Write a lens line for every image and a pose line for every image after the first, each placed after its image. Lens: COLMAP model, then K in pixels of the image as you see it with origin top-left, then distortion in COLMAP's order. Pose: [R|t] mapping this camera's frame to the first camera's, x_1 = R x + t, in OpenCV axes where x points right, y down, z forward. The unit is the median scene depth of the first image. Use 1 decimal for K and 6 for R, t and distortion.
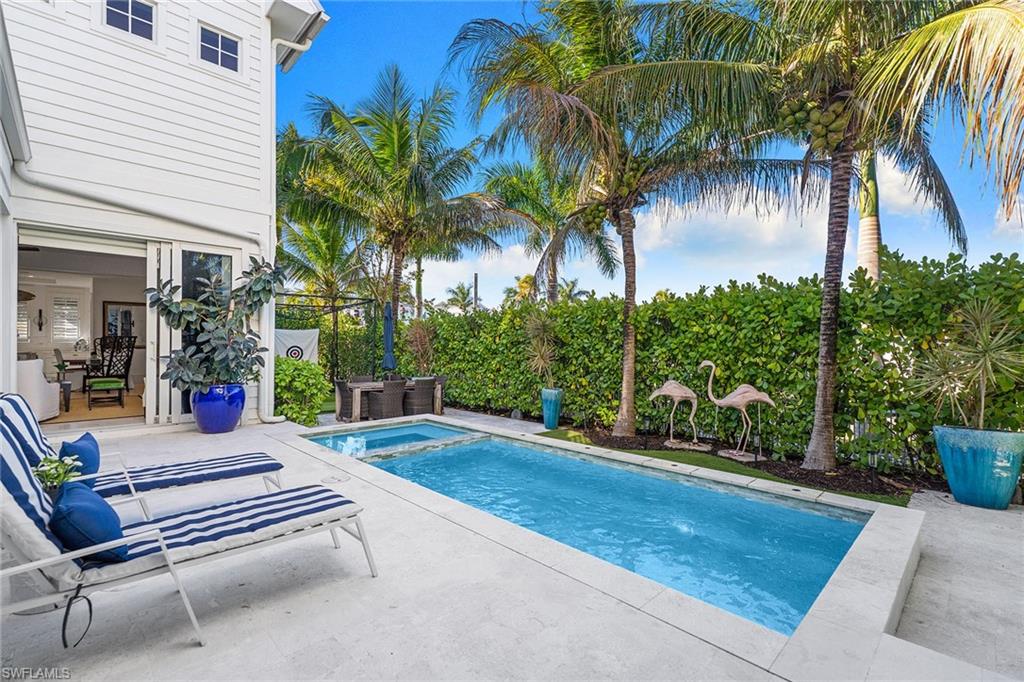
lens RADIAL K [[456.9, 0, 512.0], [0, 456.9, 341.0], [0, 0, 1]] dist [0.001480, -0.000007]
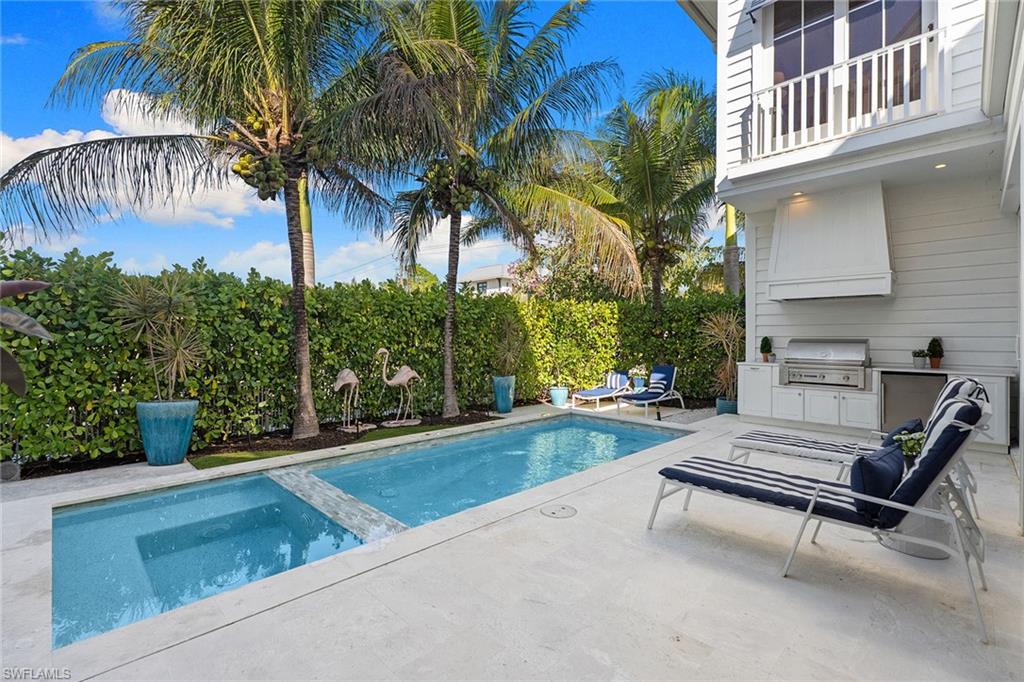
lens RADIAL K [[456.1, 0, 512.3], [0, 456.1, 338.3], [0, 0, 1]] dist [0.000054, 0.000007]
pose [[-0.016377, -0.006258, 0.999846, -0.667890], [-0.016180, 0.999851, 0.005993, 0.005347], [-0.999735, -0.016079, -0.016476, 0.635087]]
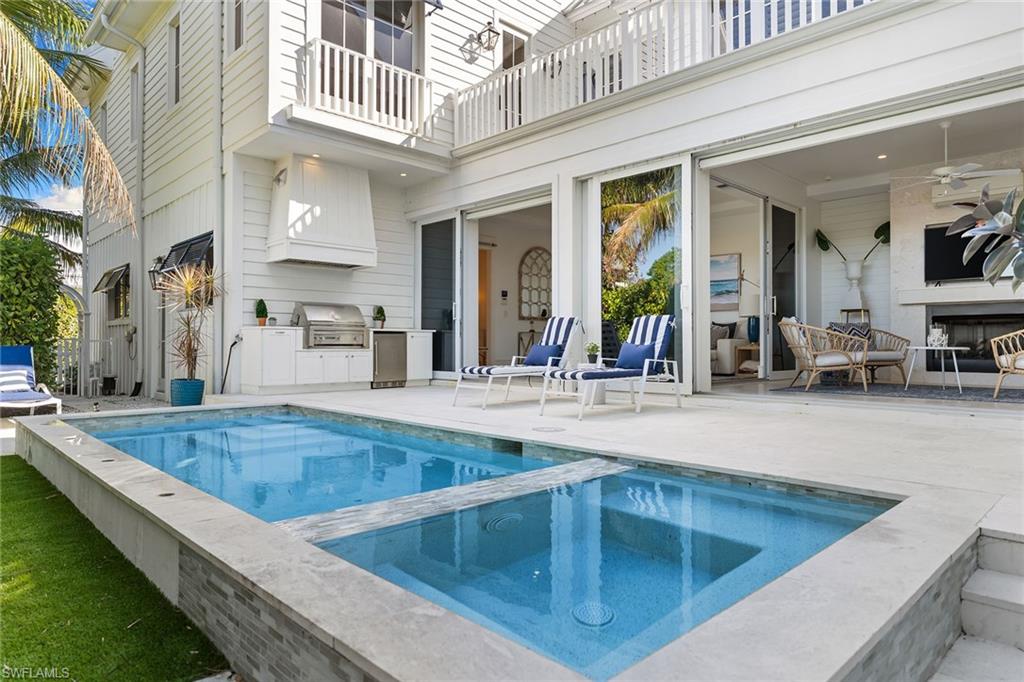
lens RADIAL K [[626.1, 0, 506.9], [0, 626.1, 338.2], [0, 0, 1]] dist [-0.005016, 0.000902]
pose [[-0.999987, -0.004243, 0.002962, -0.178332], [-0.004297, 0.999814, -0.018783, 0.092167], [-0.002882, -0.018795, -0.999819, 1.252477]]
